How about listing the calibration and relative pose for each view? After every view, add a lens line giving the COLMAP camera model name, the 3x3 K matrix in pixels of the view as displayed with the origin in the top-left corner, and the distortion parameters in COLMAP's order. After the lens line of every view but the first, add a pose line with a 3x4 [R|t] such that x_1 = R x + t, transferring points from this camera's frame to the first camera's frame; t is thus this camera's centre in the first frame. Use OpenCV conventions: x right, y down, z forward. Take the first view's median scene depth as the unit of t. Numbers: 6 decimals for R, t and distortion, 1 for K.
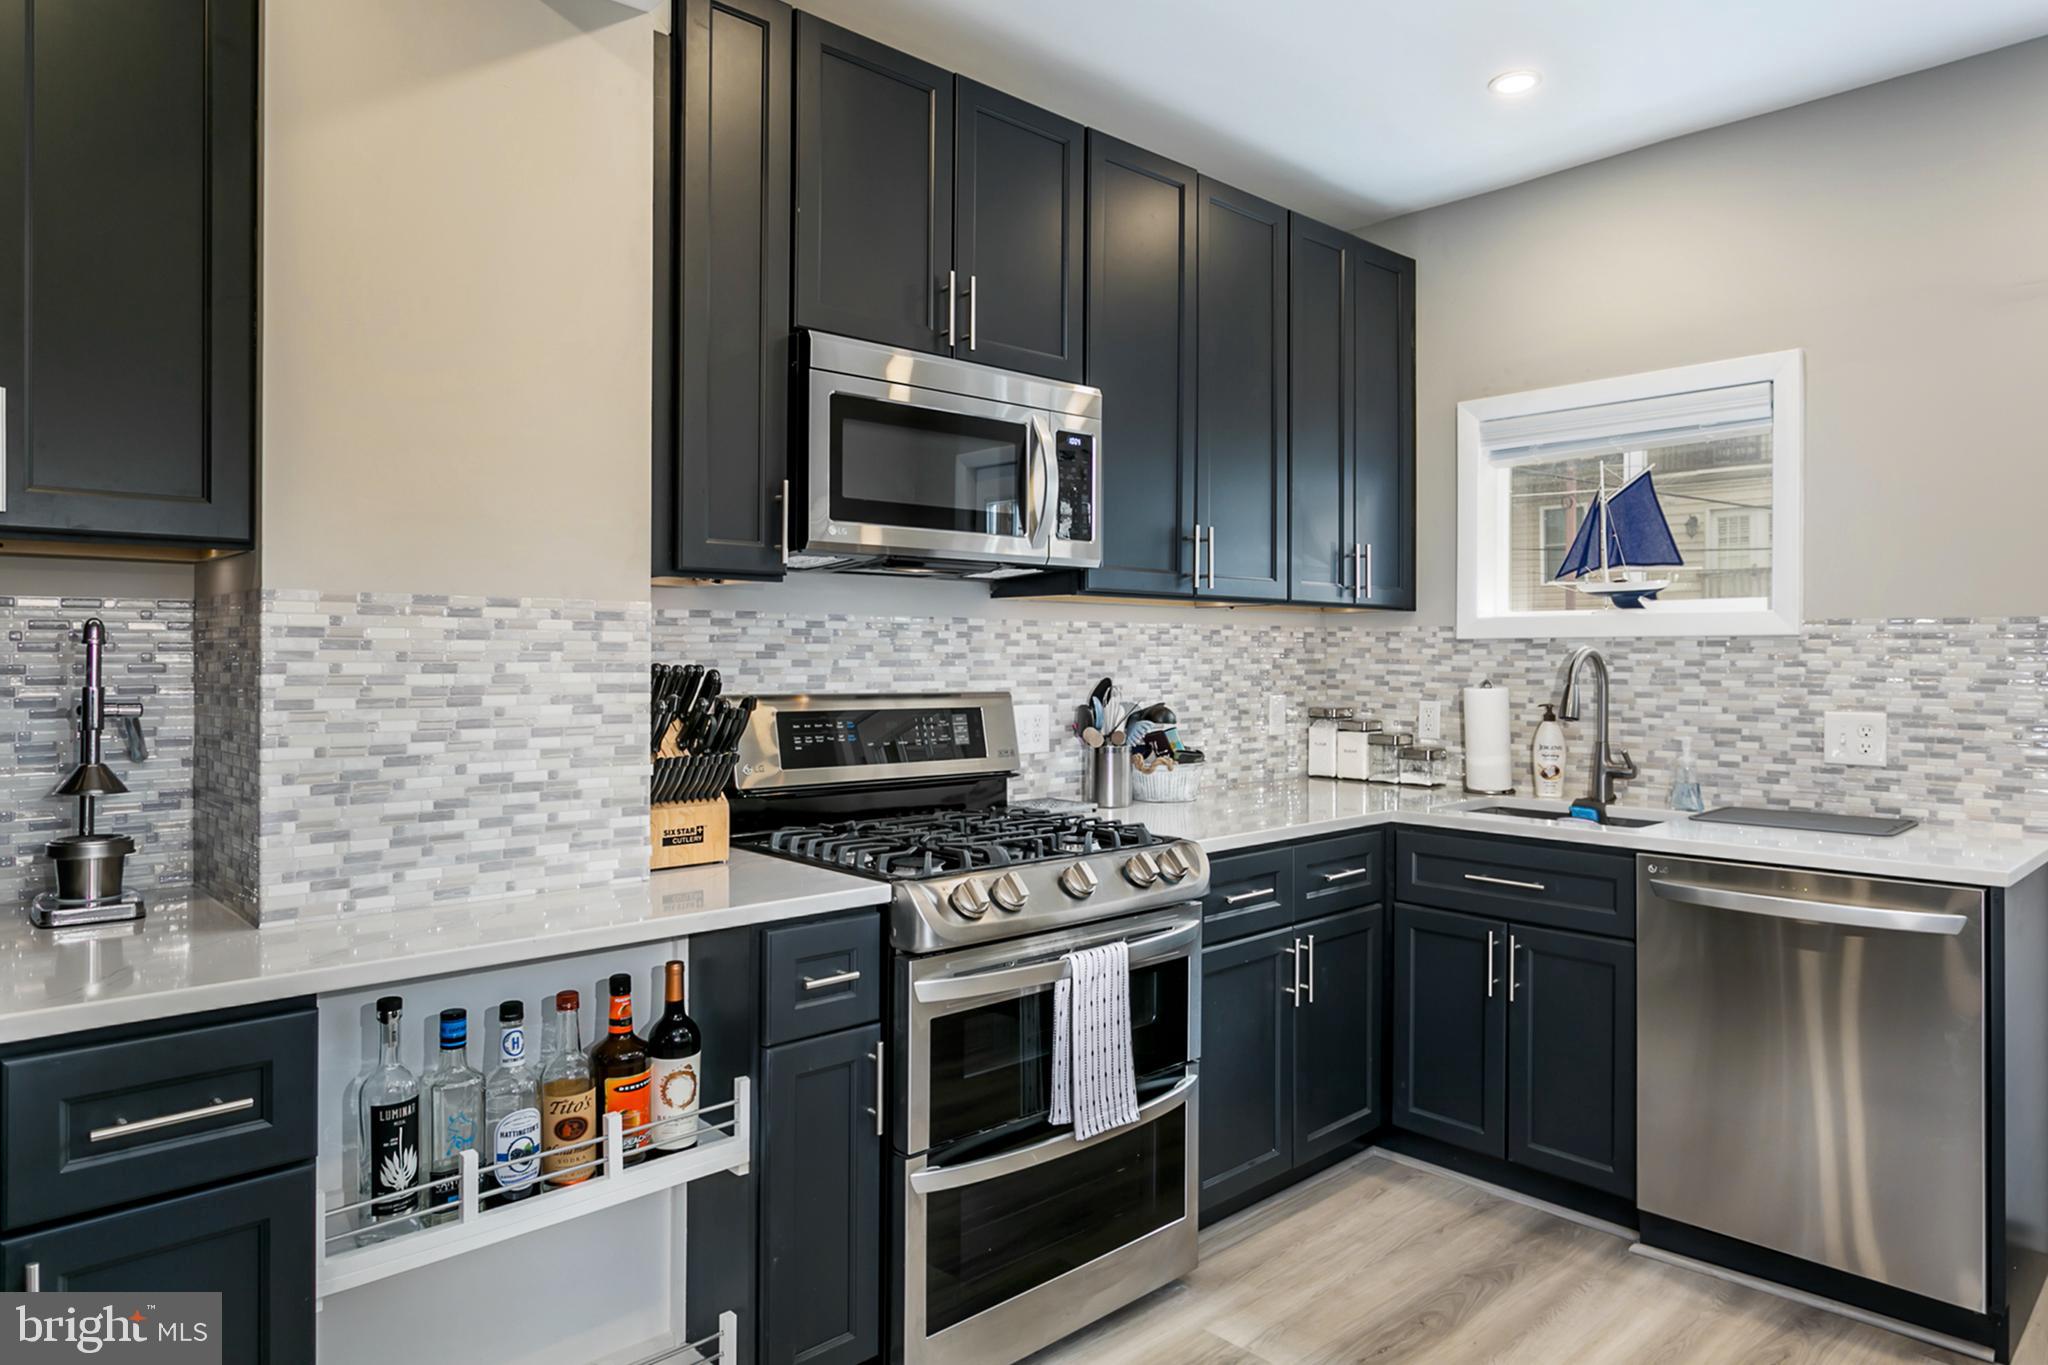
lens RADIAL K [[1239.7, 0, 1026.4], [0, 1239.7, 671.7], [0, 0, 1]] dist [-0.021161, -0.000334]
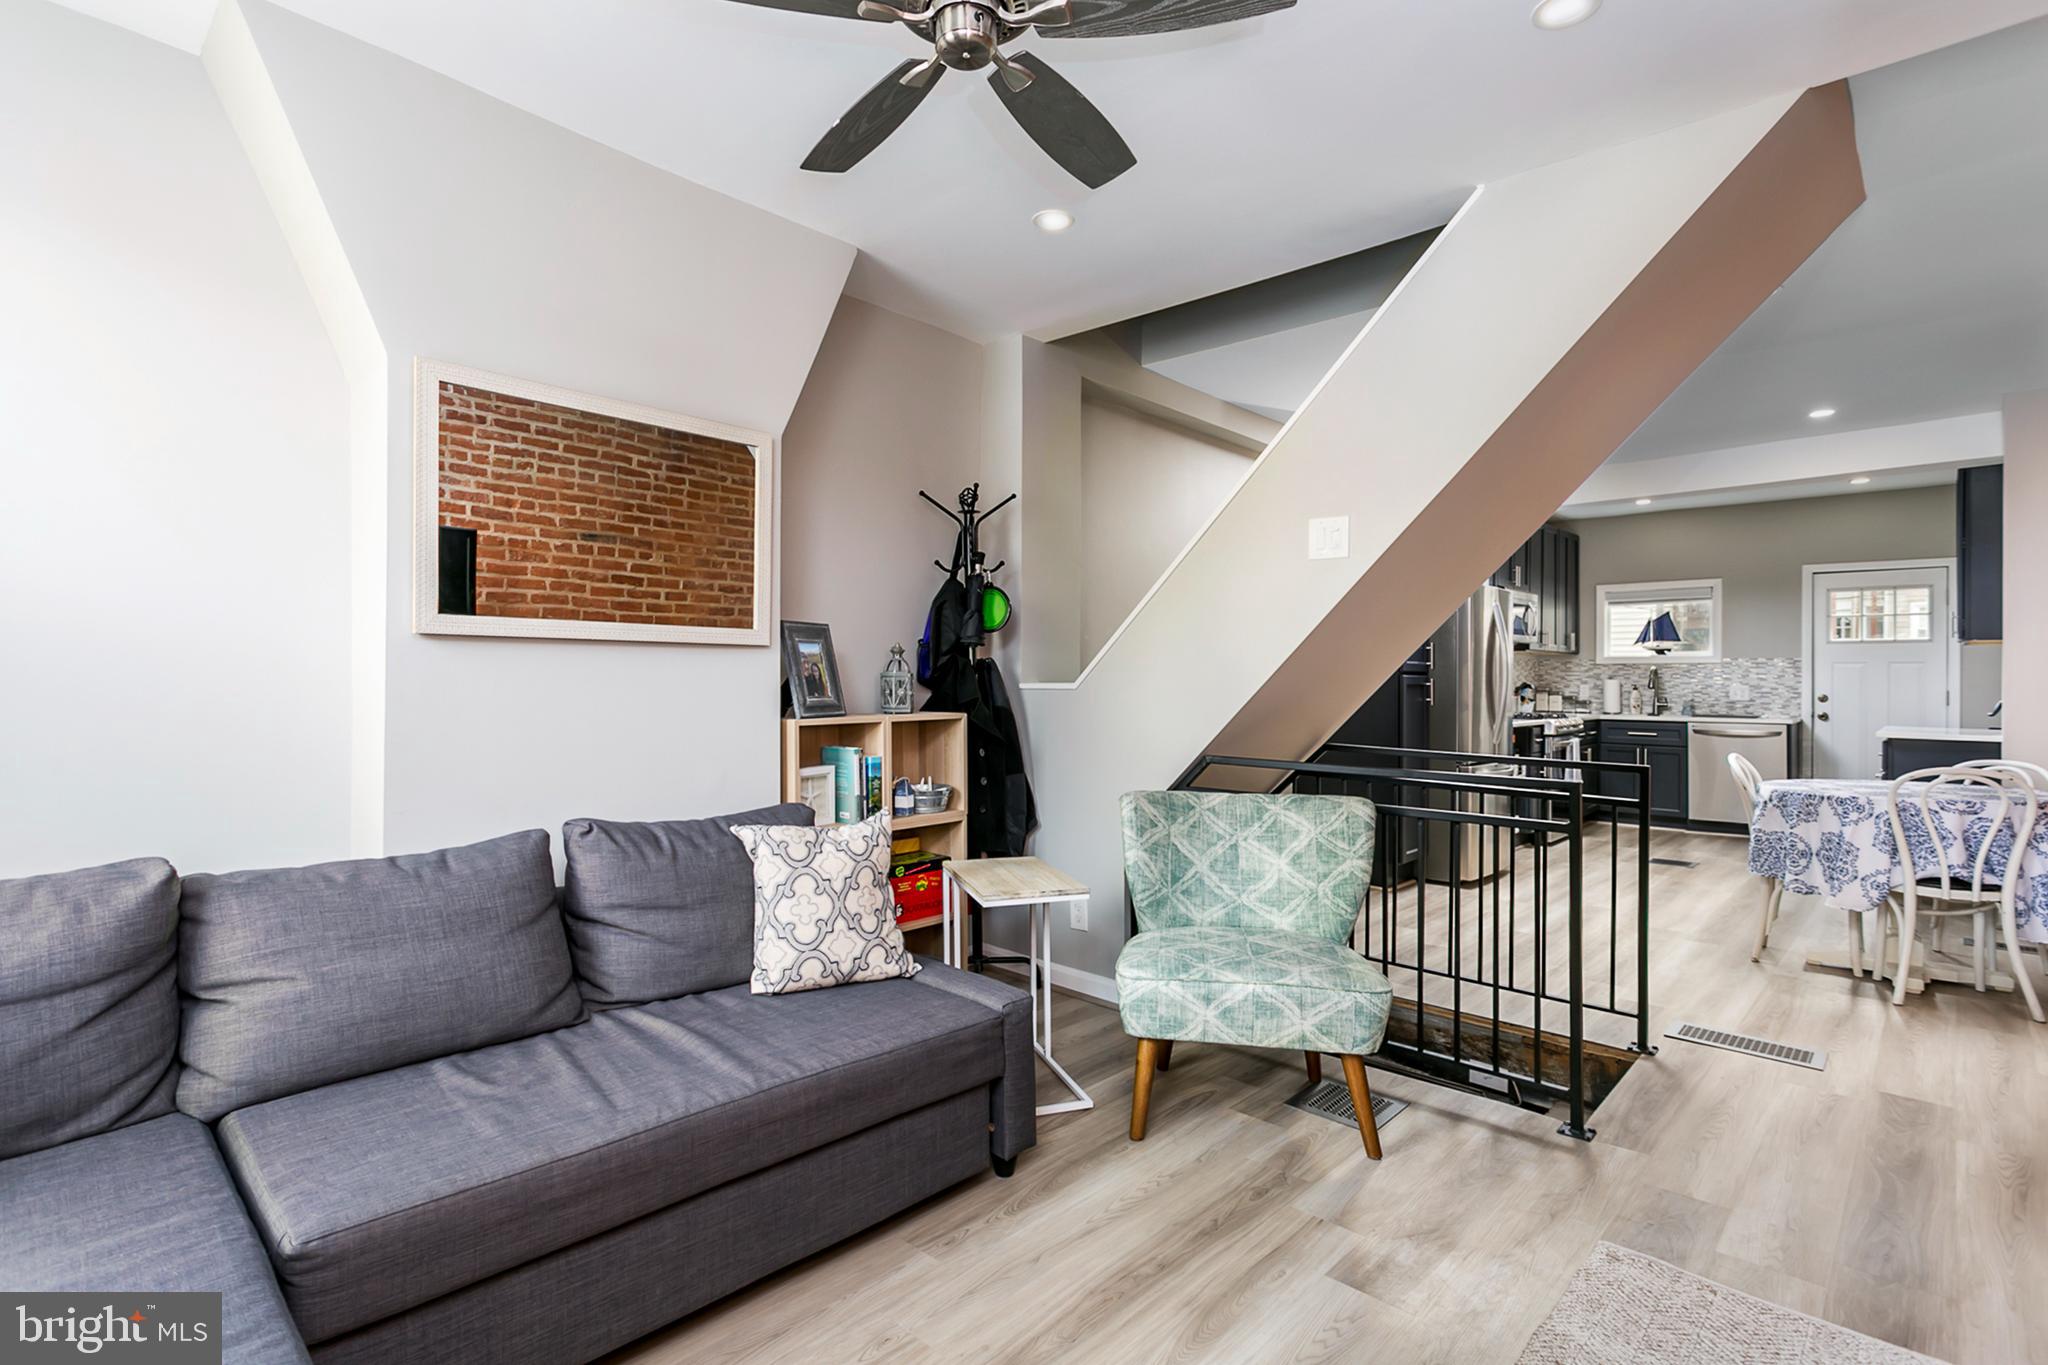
lens RADIAL K [[986.3, 0, 1014.6], [0, 986.3, 690.8], [0, 0, 1]] dist [0.003139, 0.000640]
pose [[0.998239, 0.000287, 0.059312, -1.448884], [-0.000233, 1.000000, -0.000923, 0.052164], [-0.059312, 0.000908, 0.998239, -1.564281]]
